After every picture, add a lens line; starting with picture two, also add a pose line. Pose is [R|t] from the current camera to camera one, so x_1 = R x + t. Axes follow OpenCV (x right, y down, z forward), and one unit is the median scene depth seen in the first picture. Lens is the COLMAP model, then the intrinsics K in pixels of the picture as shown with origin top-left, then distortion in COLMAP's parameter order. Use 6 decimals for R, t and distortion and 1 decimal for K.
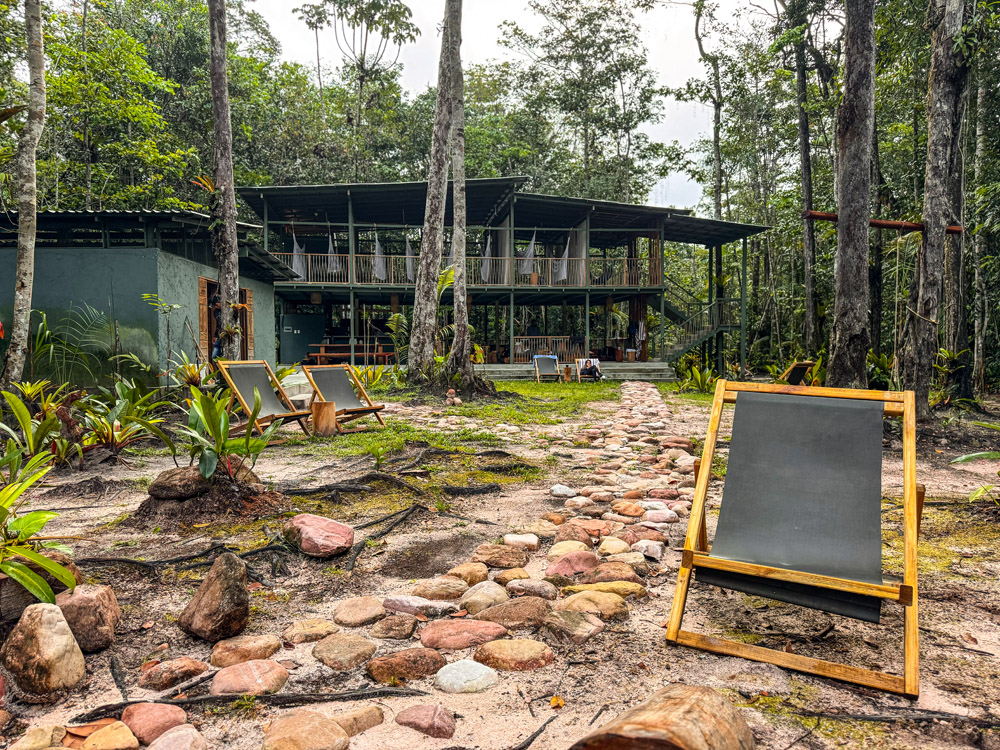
lens RADIAL K [[651.3, 0, 500.0], [0, 651.3, 375.0], [0, 0, 1]] dist [0.071426, -0.000257]
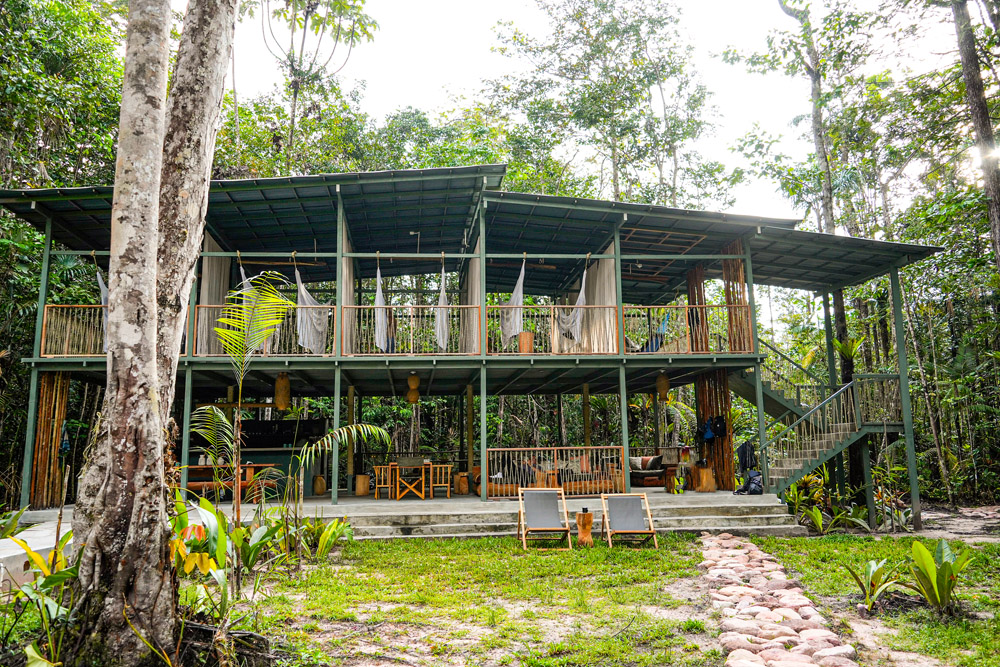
lens RADIAL K [[779.1, 0, 500.0], [0, 779.1, 333.5], [0, 0, 1]] dist [-0.004927, -0.002747]
pose [[0.999299, -0.016513, -0.033586, 0.047921], [0.009704, 0.981030, -0.193612, -0.023992], [0.036145, 0.193151, 0.980503, 0.308636]]
